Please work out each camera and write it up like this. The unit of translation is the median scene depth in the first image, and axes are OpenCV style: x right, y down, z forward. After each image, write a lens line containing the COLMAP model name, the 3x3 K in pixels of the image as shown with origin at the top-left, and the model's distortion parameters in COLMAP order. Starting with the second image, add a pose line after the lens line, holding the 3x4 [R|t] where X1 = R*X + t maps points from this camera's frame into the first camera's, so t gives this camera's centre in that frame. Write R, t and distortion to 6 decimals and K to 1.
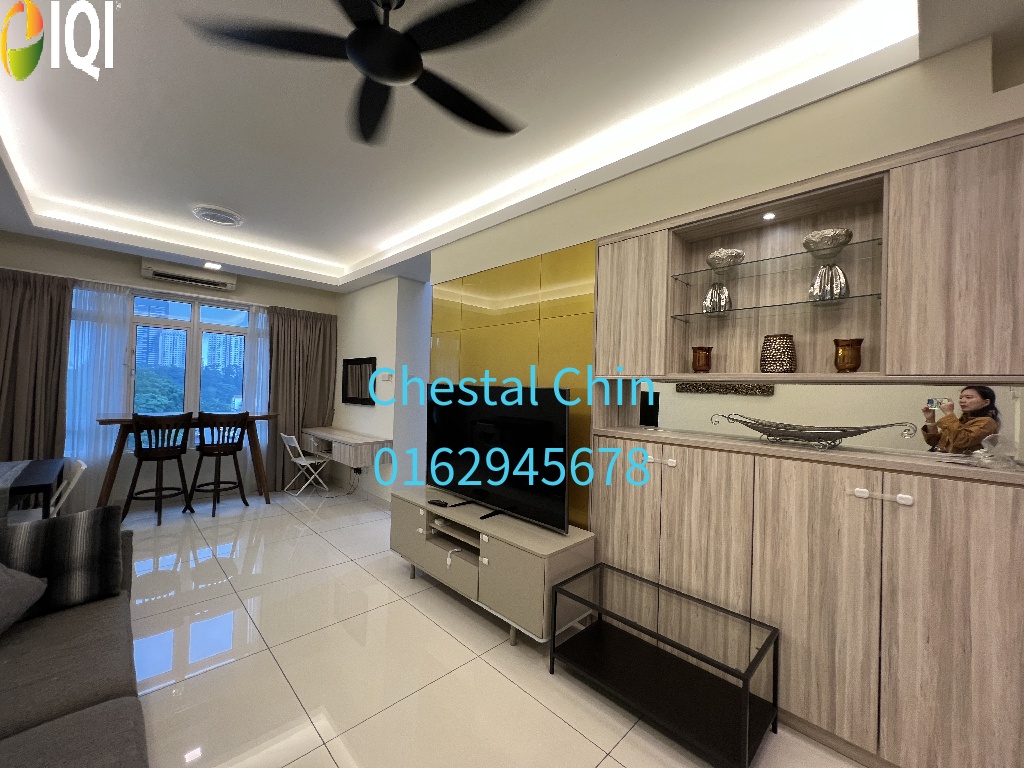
lens RADIAL K [[407.0, 0, 512.0], [0, 407.0, 384.0], [0, 0, 1]] dist [-0.001691, 0.000120]
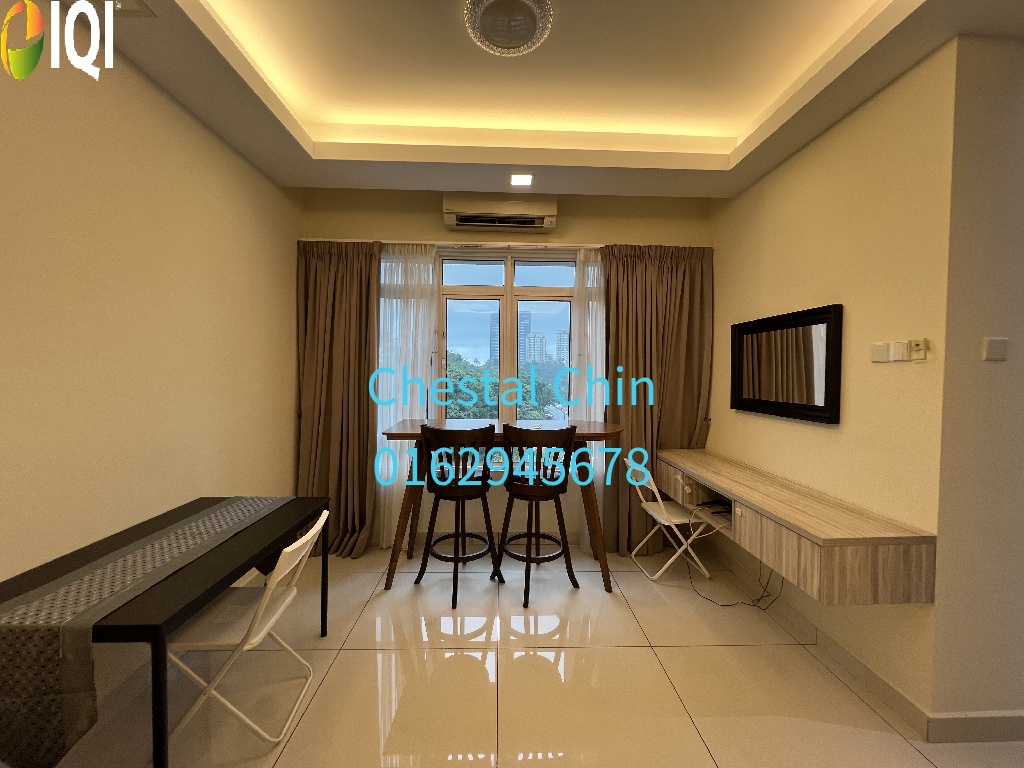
lens RADIAL K [[407.4, 0, 512.0], [0, 407.4, 384.0], [0, 0, 1]] dist [-0.000126, -0.000043]
pose [[0.729420, 0.001380, -0.684065, -0.315365], [0.020574, 0.999501, 0.023955, -0.003936], [0.683757, -0.031547, 0.729028, 0.513540]]
